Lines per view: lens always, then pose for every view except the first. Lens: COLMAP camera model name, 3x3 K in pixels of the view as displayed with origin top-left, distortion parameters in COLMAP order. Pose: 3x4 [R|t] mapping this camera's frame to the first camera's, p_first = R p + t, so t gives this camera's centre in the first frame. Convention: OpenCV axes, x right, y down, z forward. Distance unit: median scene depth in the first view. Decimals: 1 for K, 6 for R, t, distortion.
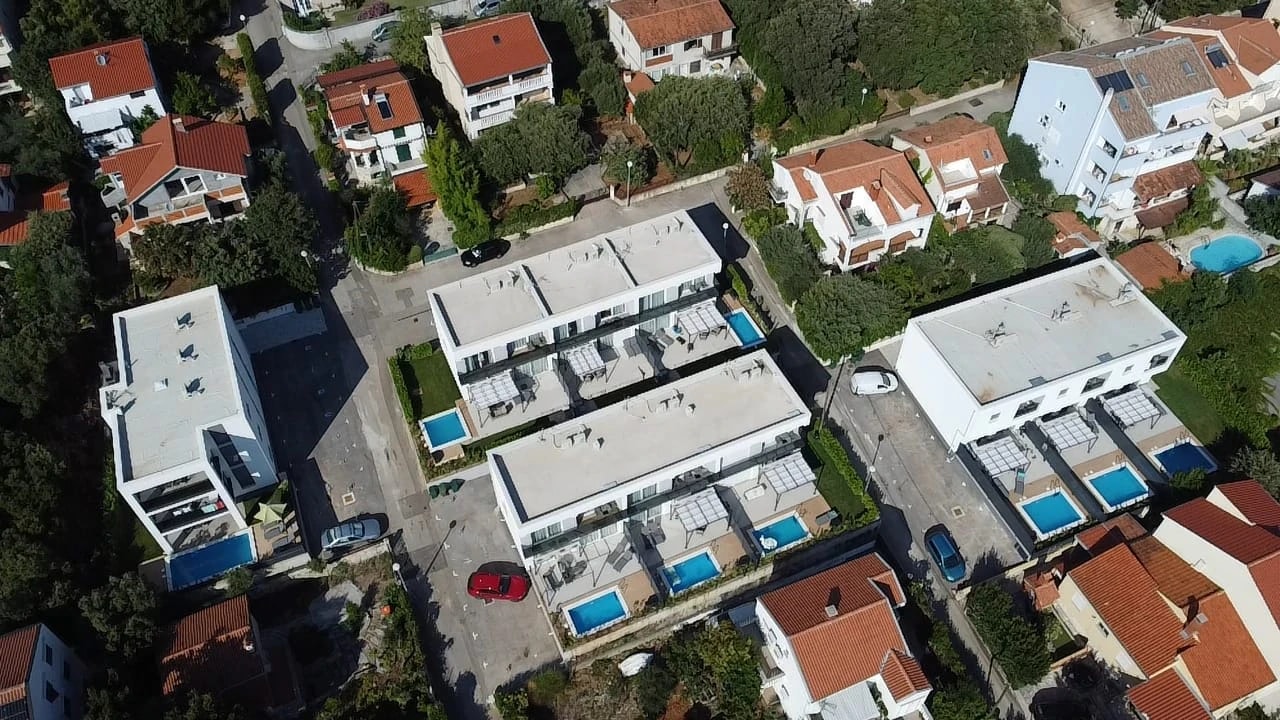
lens RADIAL K [[966.0, 0, 640.0], [0, 966.0, 360.0], [0, 0, 1]] dist [-0.000141, -0.006014]
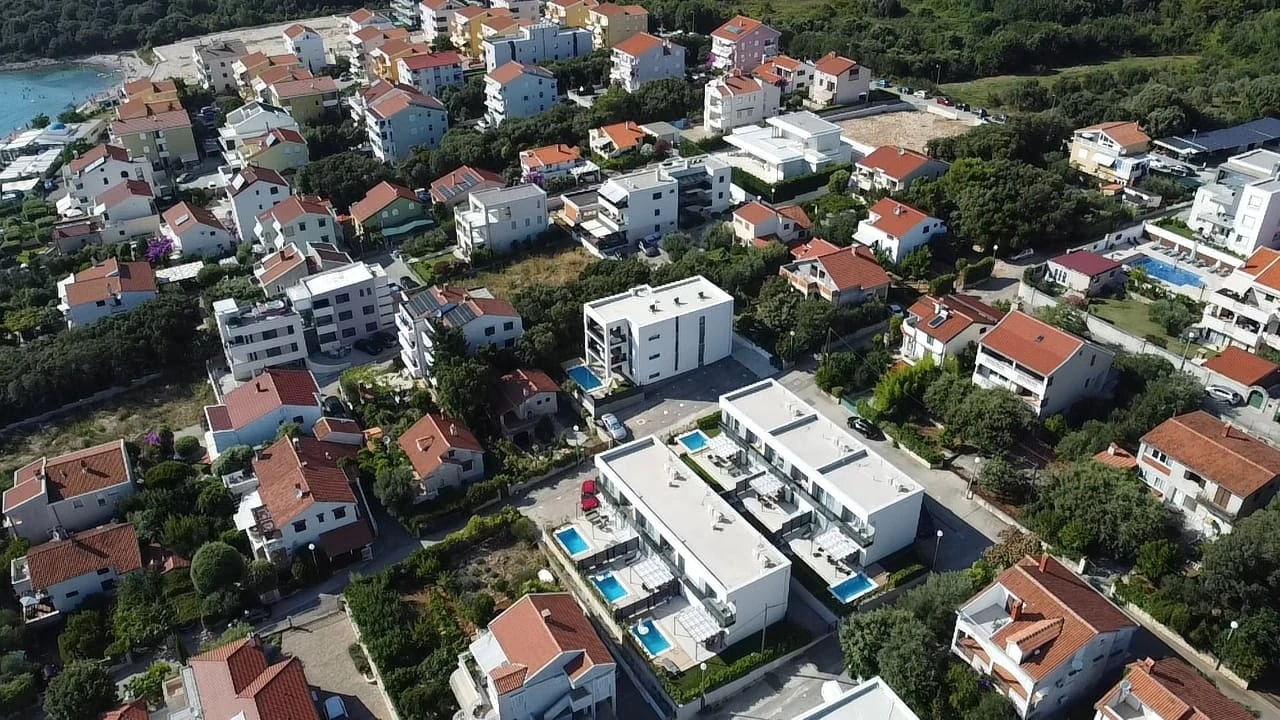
lens RADIAL K [[944.0, 0, 640.0], [0, 944.0, 360.0], [0, 0, 1]] dist [0.000477, -0.000830]
pose [[0.123237, 0.526937, -0.840922, 0.933425], [-0.749952, 0.604404, 0.268825, -0.327719], [0.649911, 0.597522, 0.469663, 0.228829]]
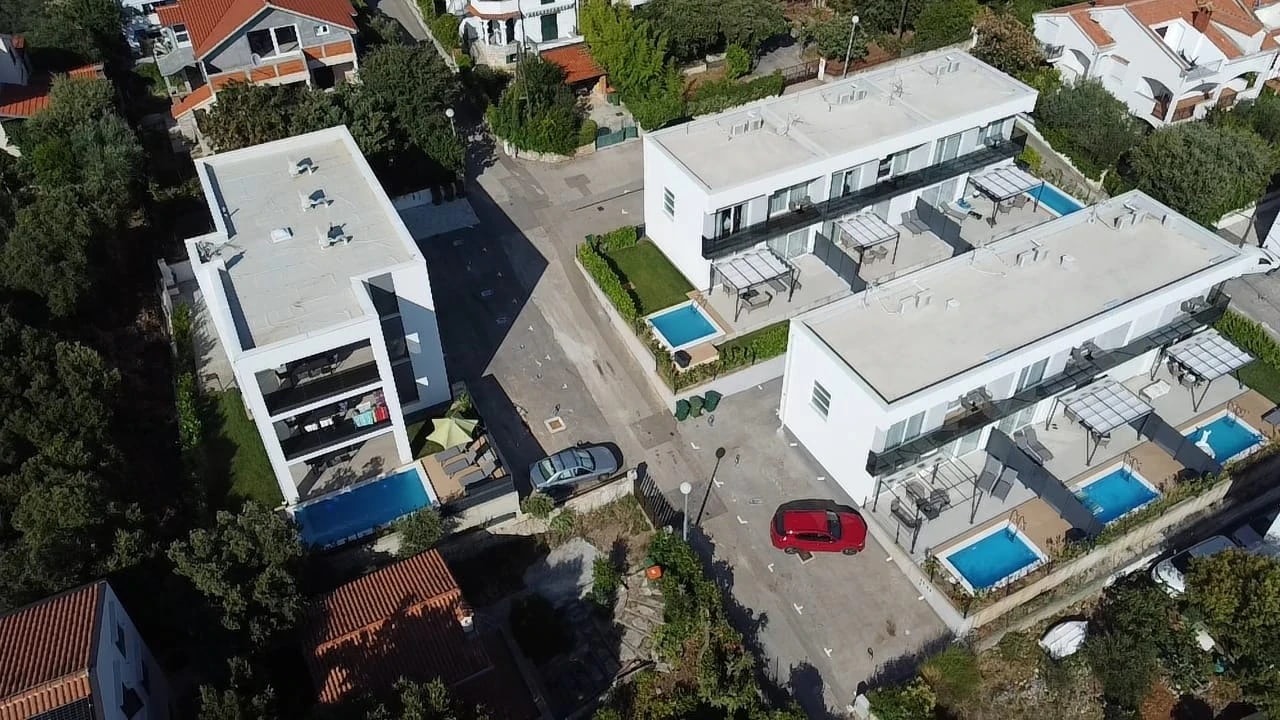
lens RADIAL K [[966.4, 0, 640.0], [0, 966.4, 360.0], [0, 0, 1]] dist [0.007821, -0.002598]
pose [[0.998071, -0.042598, 0.045161, -0.274161], [0.048485, 0.989176, -0.138493, 0.195368], [-0.038773, 0.140416, 0.989333, 0.346076]]
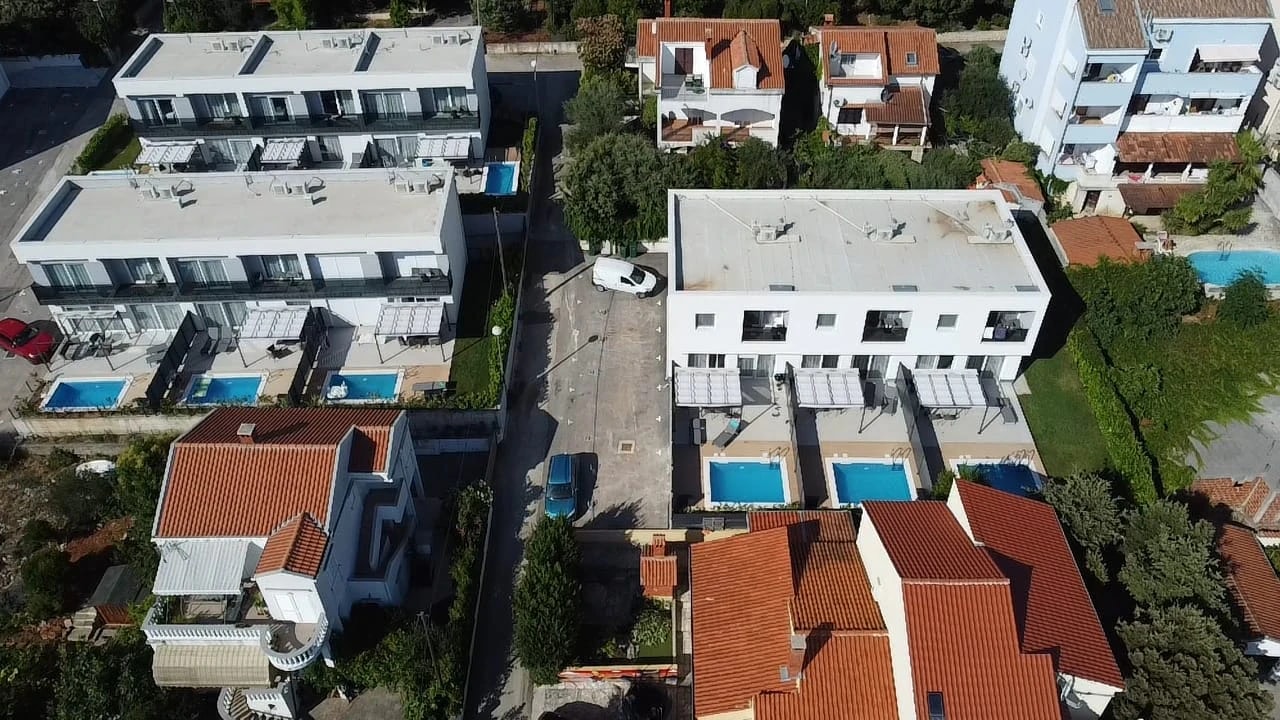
lens RADIAL K [[966.4, 0, 640.0], [0, 966.4, 360.0], [0, 0, 1]] dist [0.007821, -0.002598]
pose [[0.921931, 0.261370, -0.285884, 0.534398], [-0.296097, 0.951361, -0.085080, 0.158694], [0.249741, 0.163087, 0.954480, 0.343302]]
